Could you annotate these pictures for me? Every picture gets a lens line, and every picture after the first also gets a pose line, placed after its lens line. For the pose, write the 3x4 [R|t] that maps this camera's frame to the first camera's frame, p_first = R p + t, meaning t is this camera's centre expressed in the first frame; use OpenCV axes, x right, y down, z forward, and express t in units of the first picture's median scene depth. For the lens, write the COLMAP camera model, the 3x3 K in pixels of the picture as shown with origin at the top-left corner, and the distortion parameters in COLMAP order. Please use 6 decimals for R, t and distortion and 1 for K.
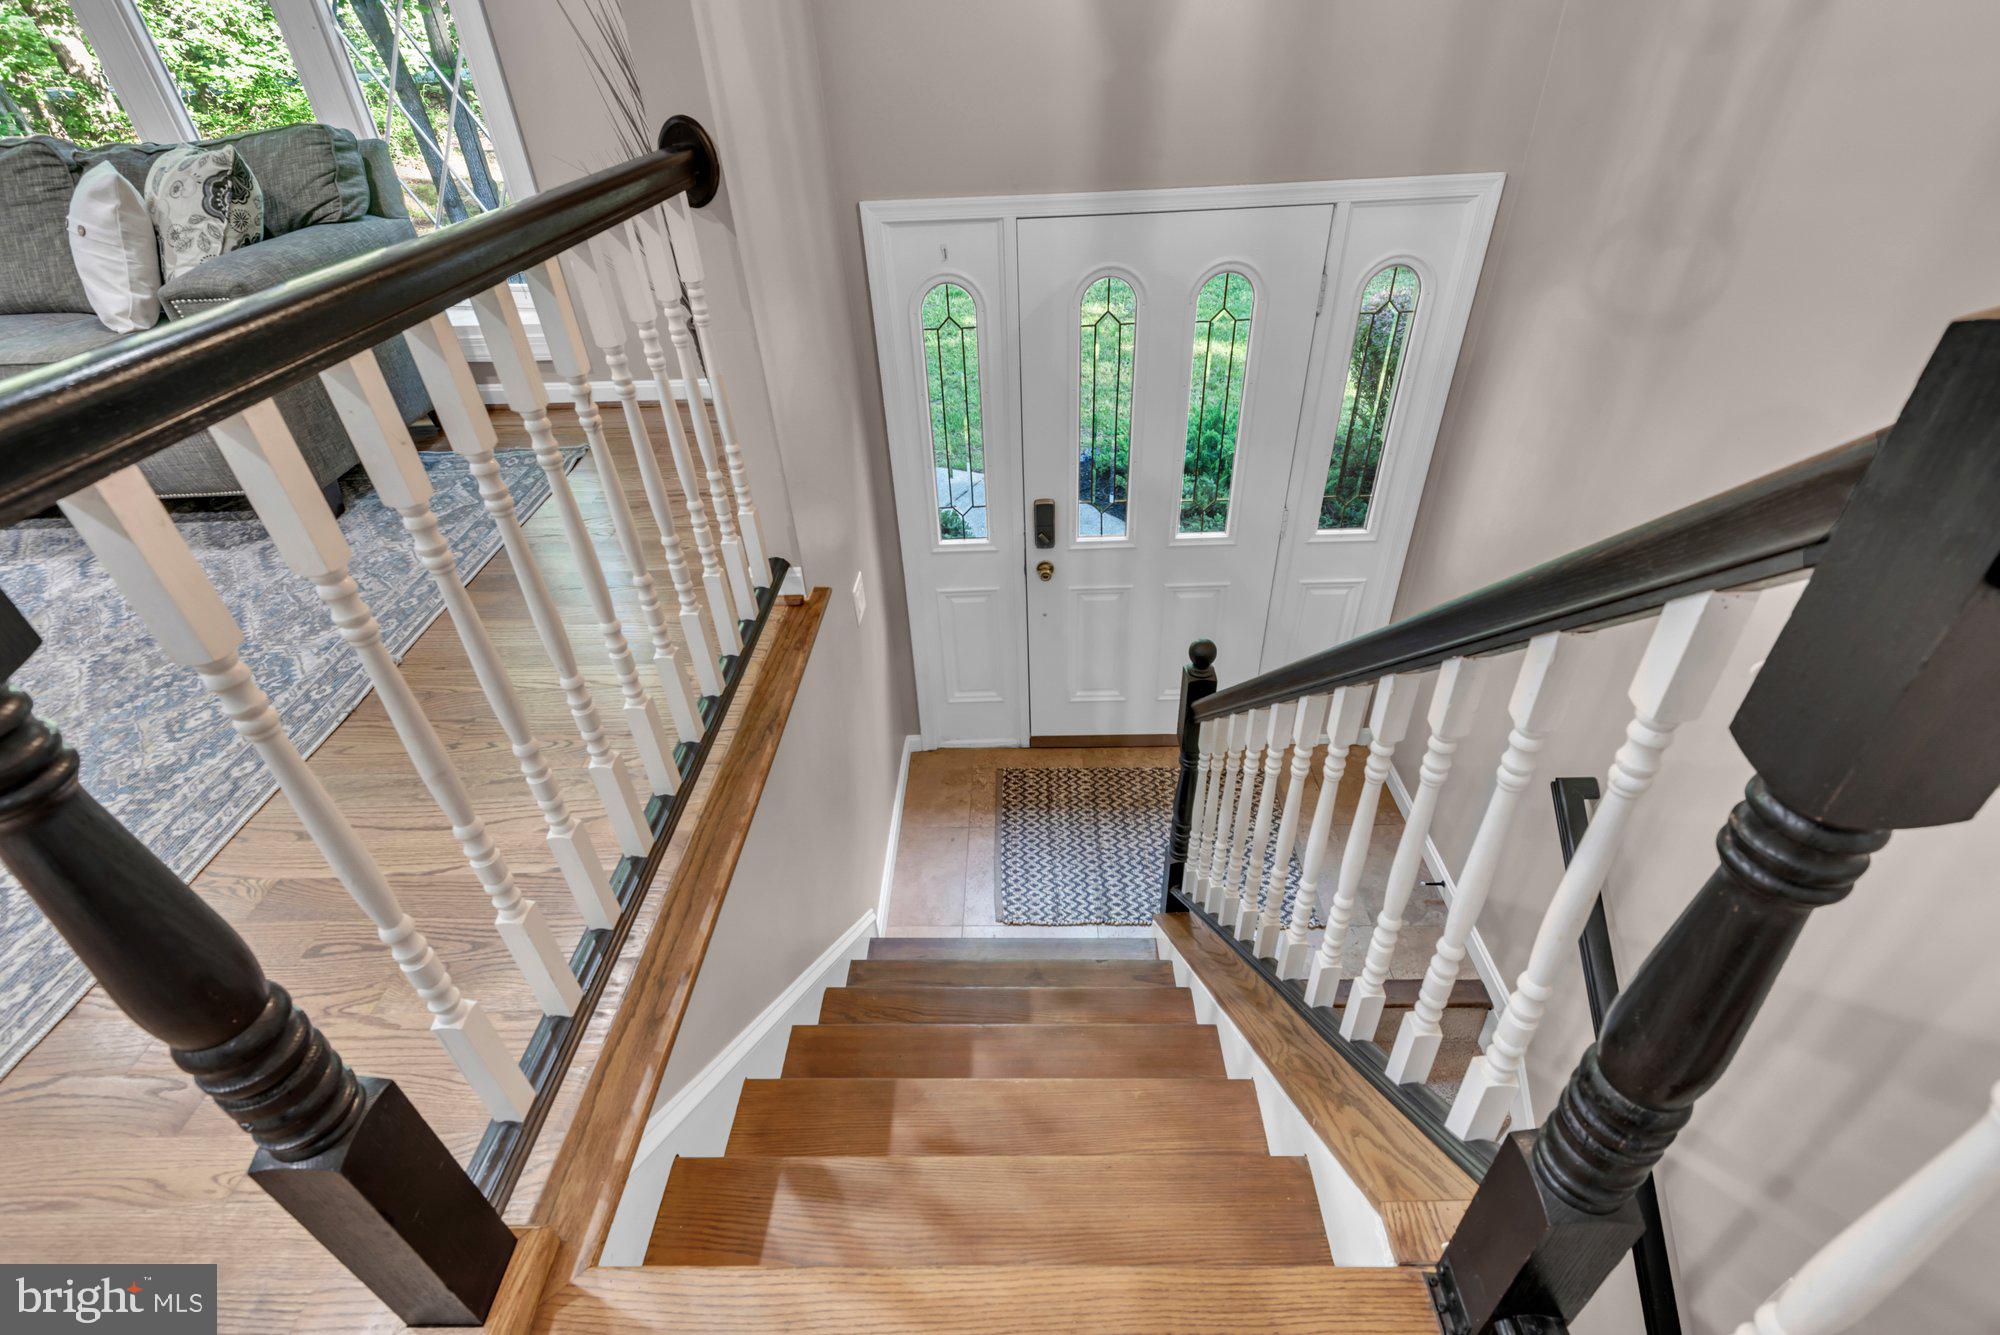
lens RADIAL K [[909.2, 0, 992.9], [0, 909.2, 656.6], [0, 0, 1]] dist [0.021734, -0.001760]
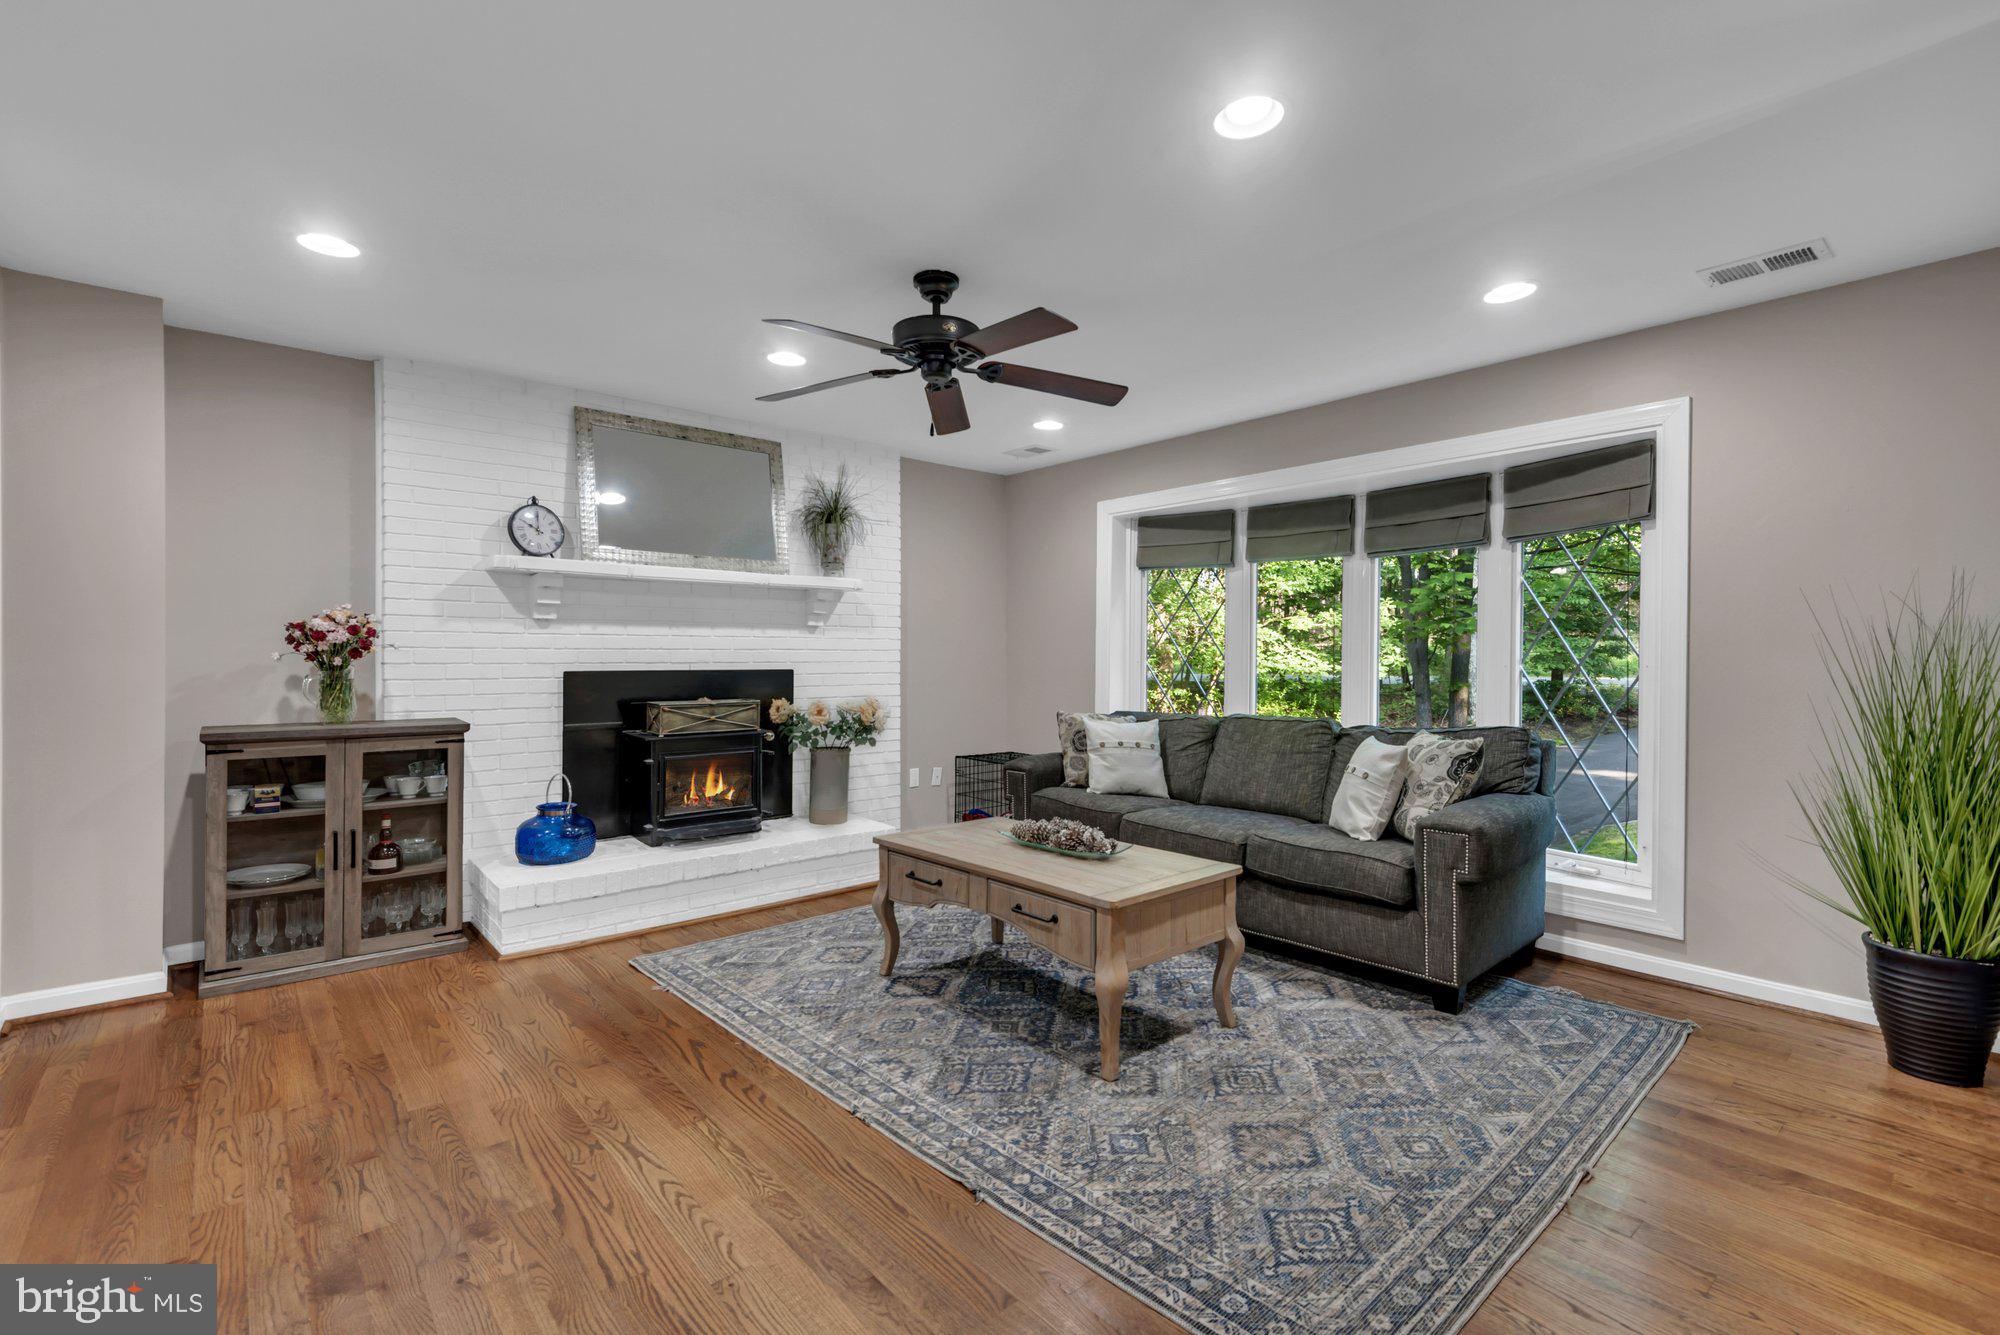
lens RADIAL K [[909.2, 0, 1000.0], [0, 909.2, 664.2], [0, 0, 1]] dist [0.021734, -0.001760]
pose [[0.670004, 0.058512, -0.740048, -0.291916], [-0.455945, 0.819141, -0.348026, 0.167741], [0.585840, 0.570600, 0.575506, -0.280800]]
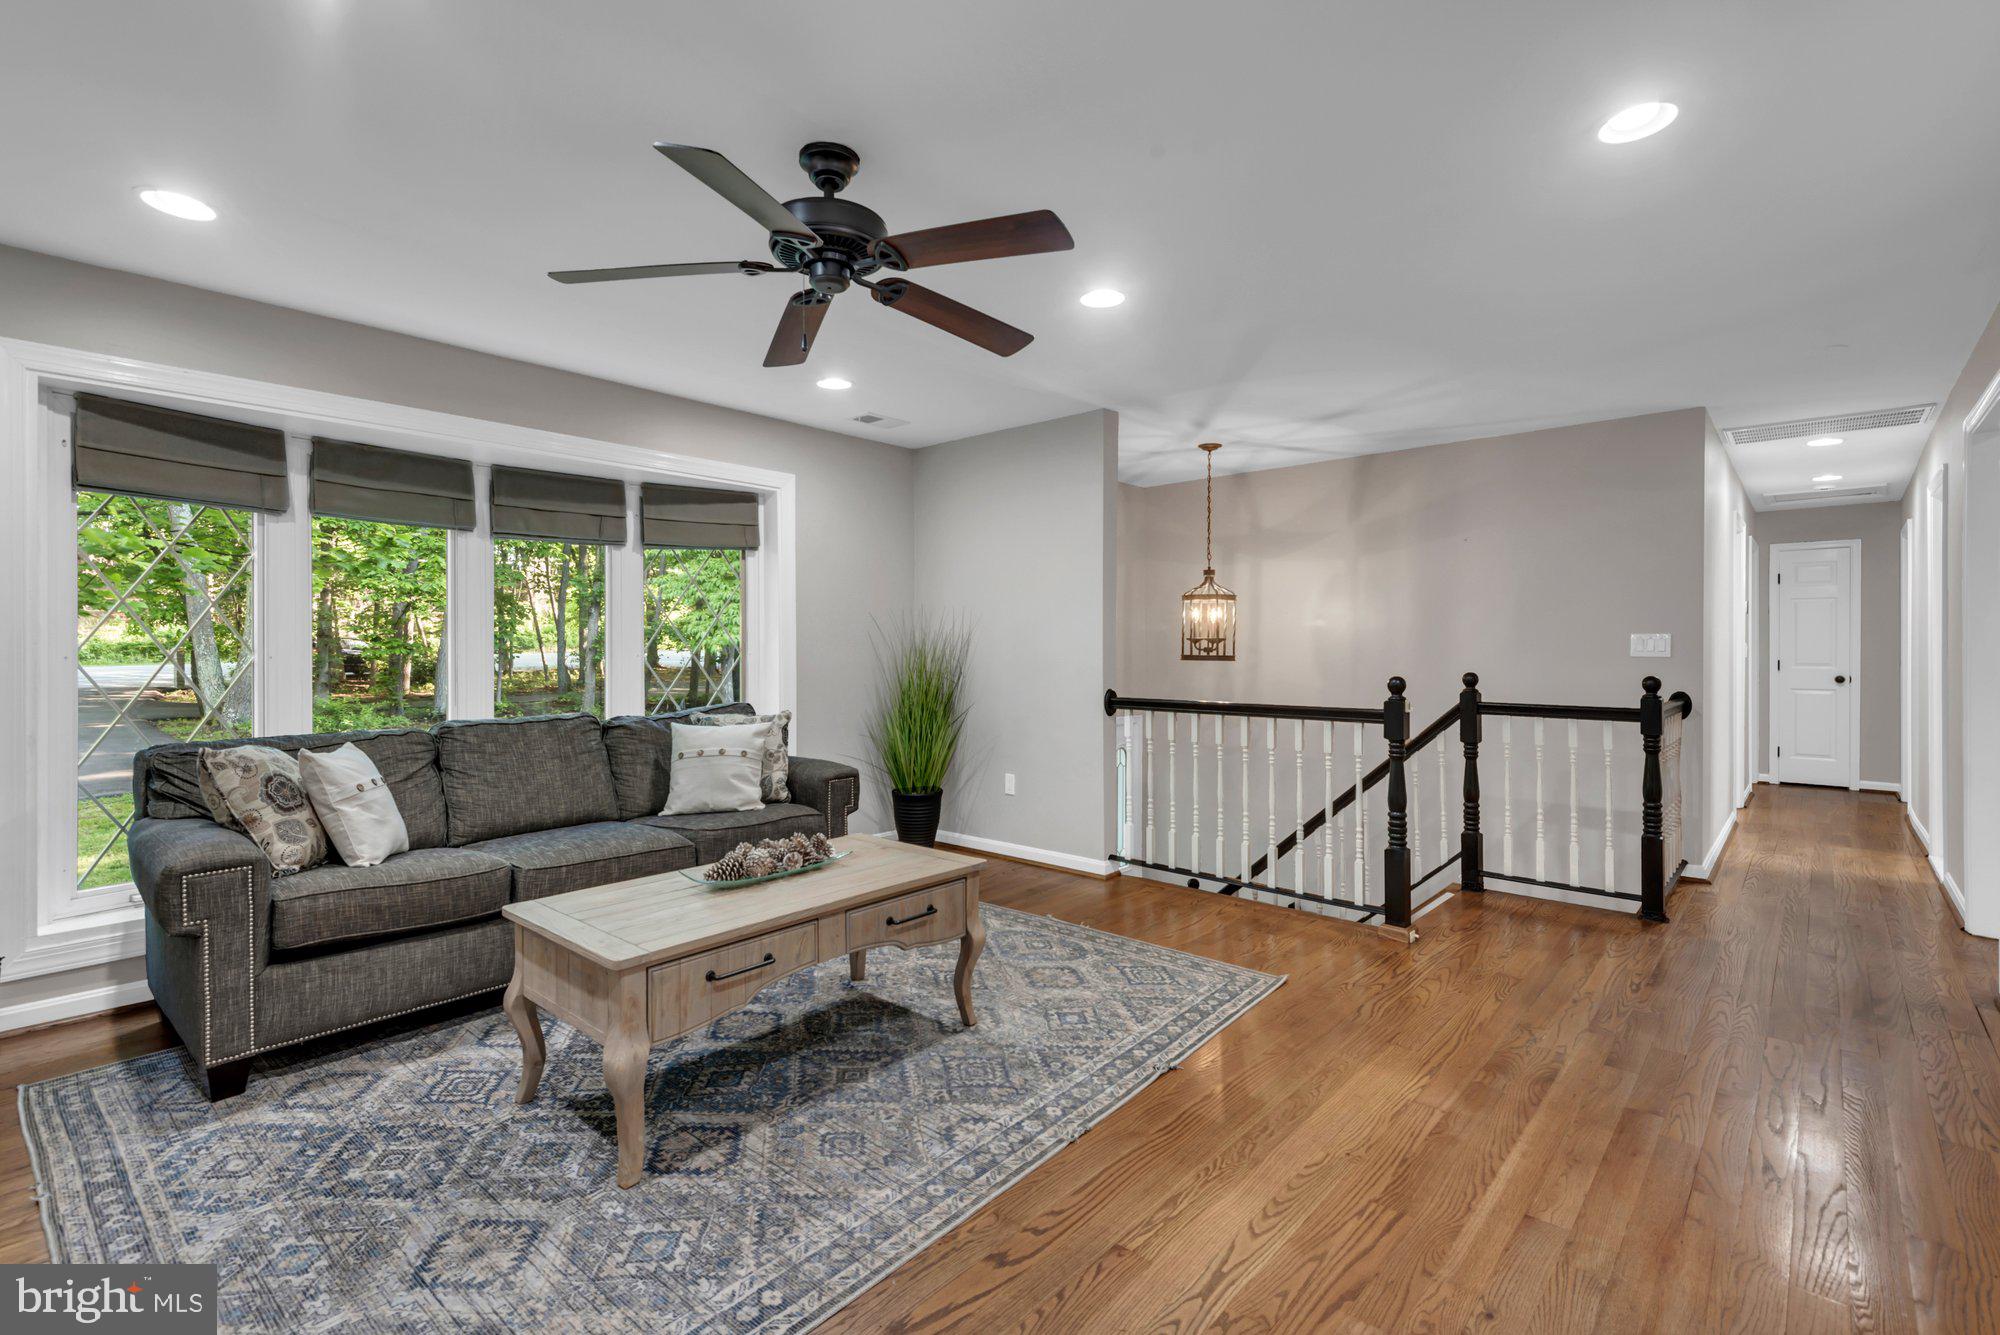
lens RADIAL K [[909.2, 0, 1001.3], [0, 909.2, 653.4], [0, 0, 1]] dist [0.021734, -0.001760]
pose [[0.642719, 0.044930, 0.764783, -1.869321], [0.414774, 0.818905, -0.396683, 0.228250], [-0.644108, 0.572168, 0.507690, -0.226323]]
